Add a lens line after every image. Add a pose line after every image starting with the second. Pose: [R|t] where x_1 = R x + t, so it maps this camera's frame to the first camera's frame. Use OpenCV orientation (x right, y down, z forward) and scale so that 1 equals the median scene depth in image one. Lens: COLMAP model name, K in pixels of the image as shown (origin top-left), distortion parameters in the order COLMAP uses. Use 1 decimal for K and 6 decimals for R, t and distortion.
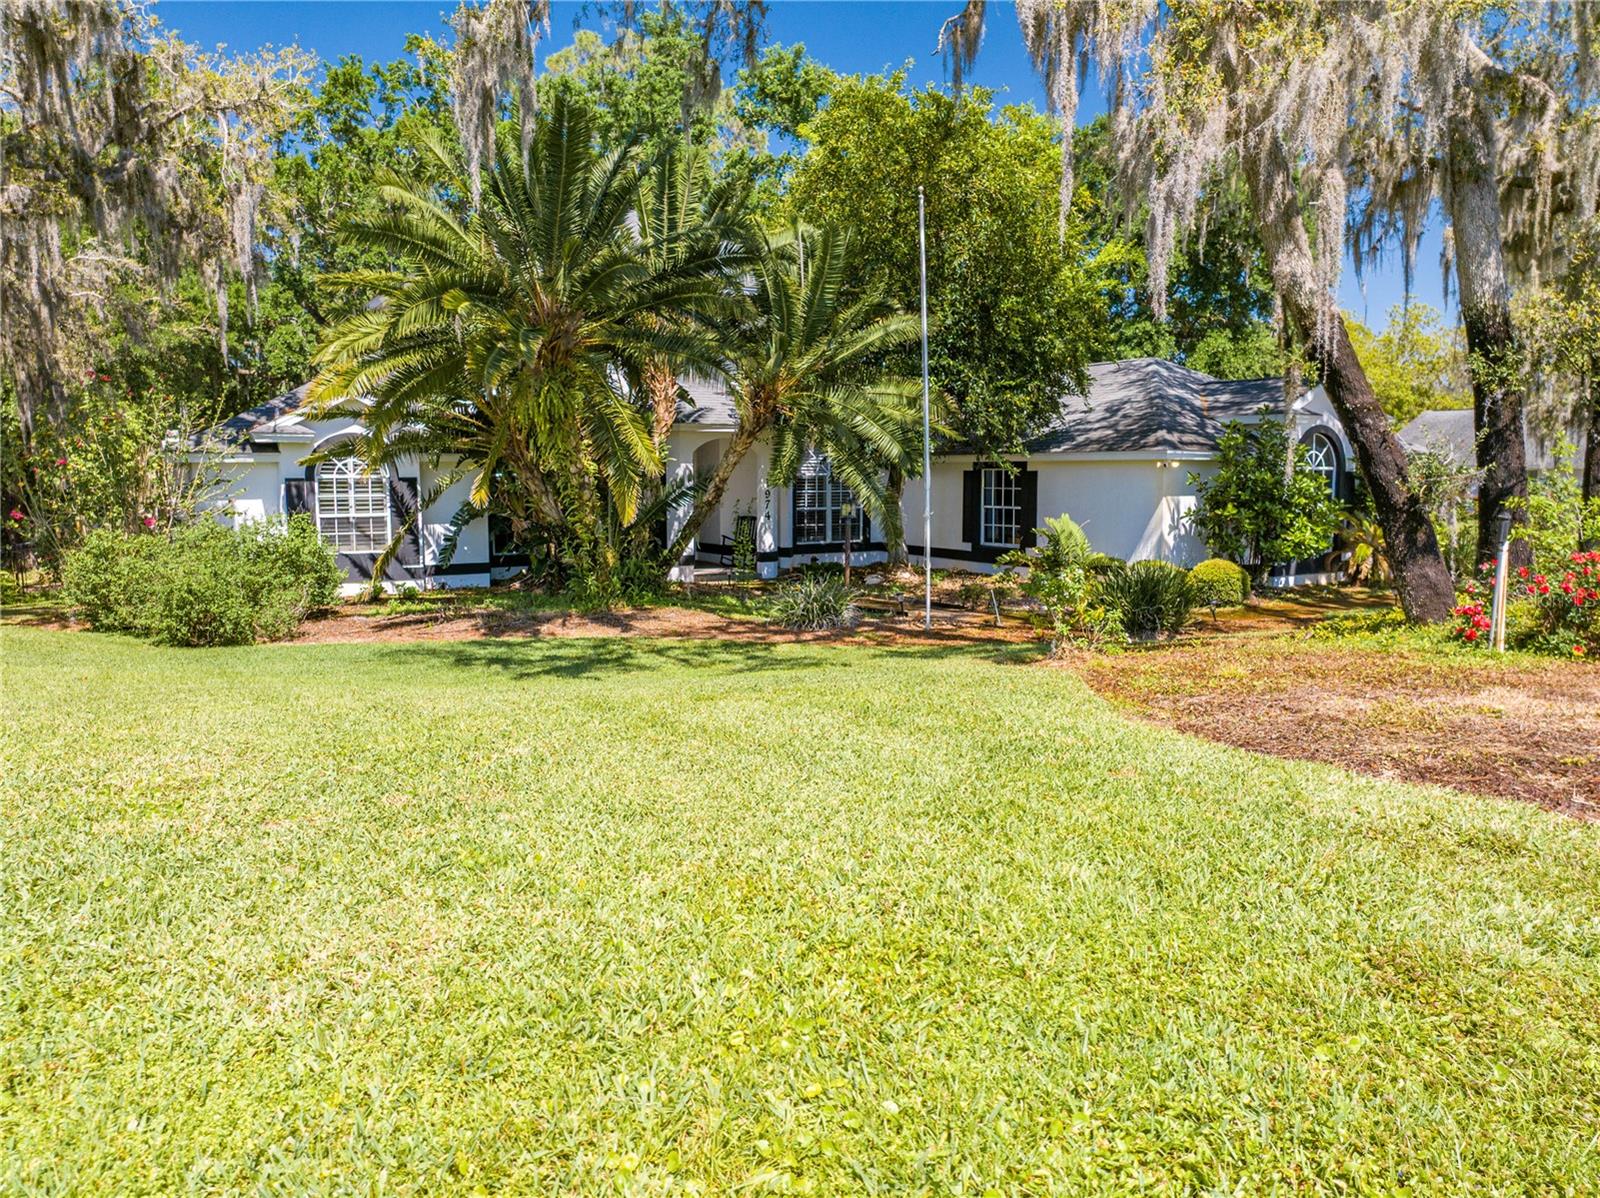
lens RADIAL K [[1130.2, 0, 792.0], [0, 1130.2, 597.9], [0, 0, 1]] dist [-0.059521, 0.032486]
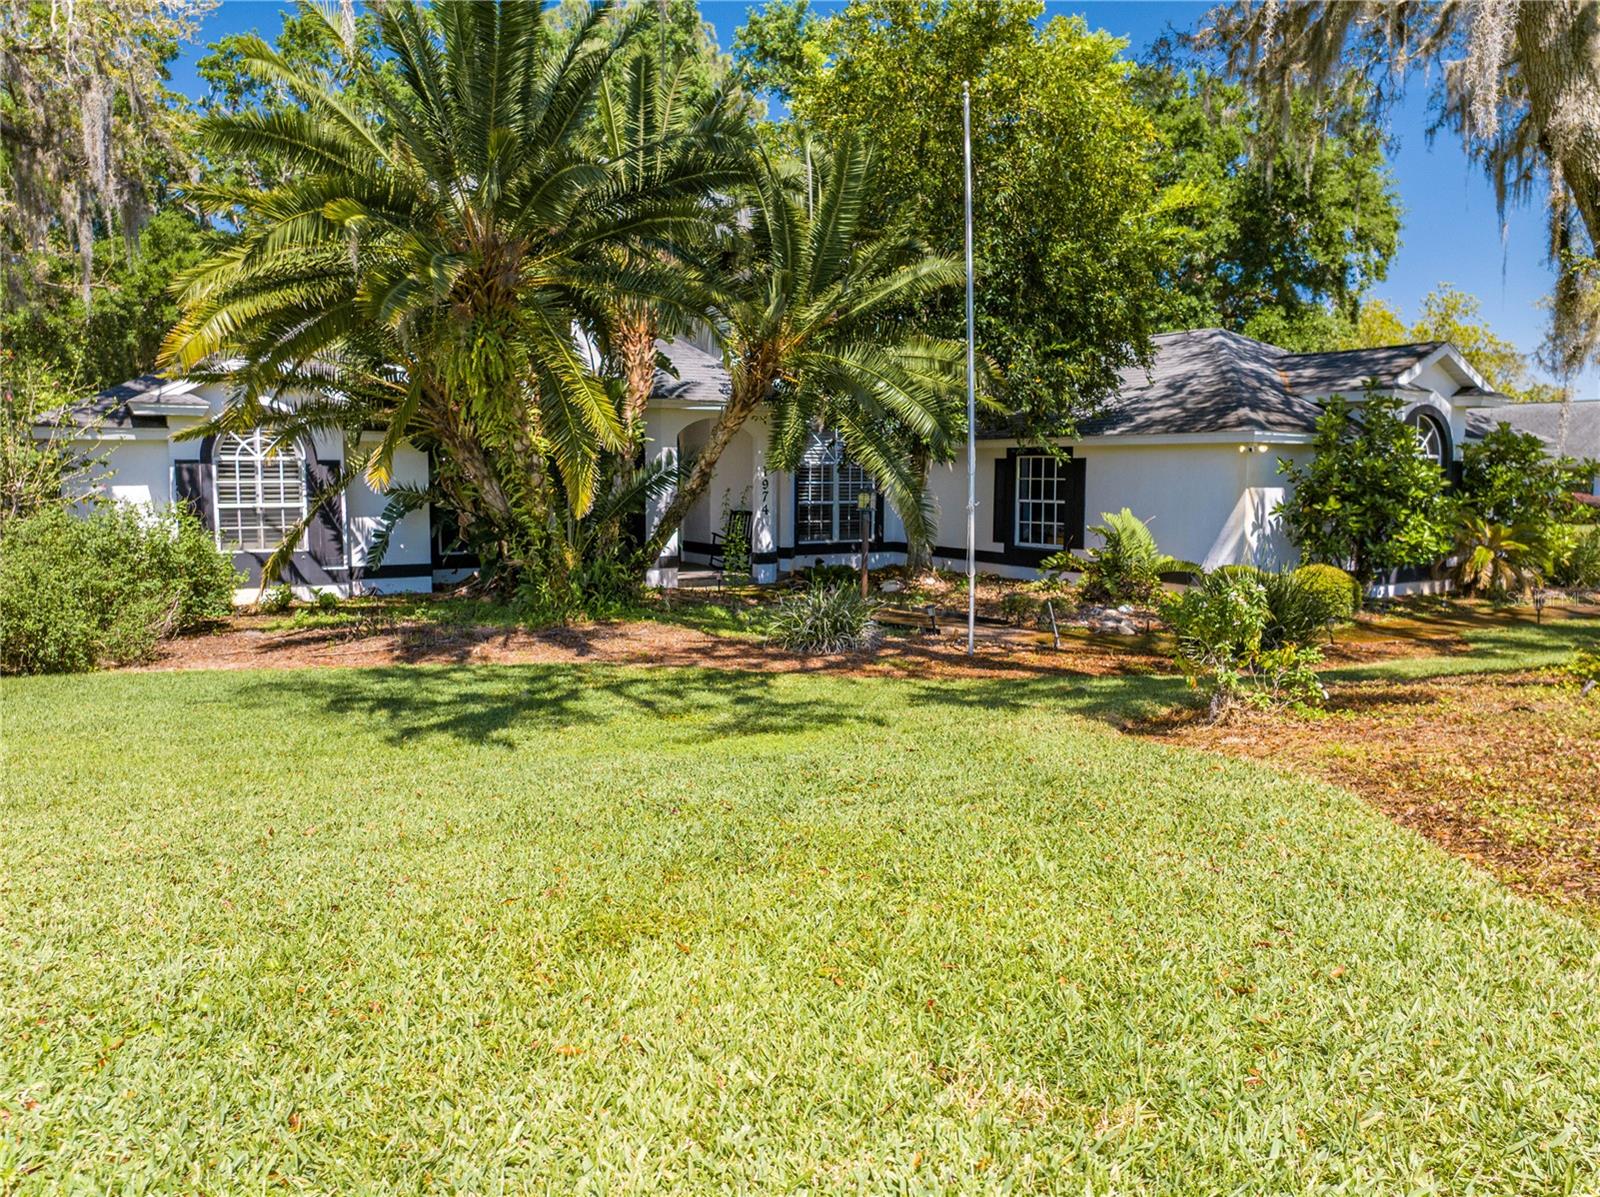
lens RADIAL K [[1130.2, 0, 792.0], [0, 1130.2, 597.4], [0, 0, 1]] dist [-0.059521, 0.032486]
pose [[0.999984, 0.005131, 0.002475, -0.003987], [-0.005131, 0.999987, -0.000306, -0.008353], [-0.002476, 0.000294, 0.999997, 0.185608]]
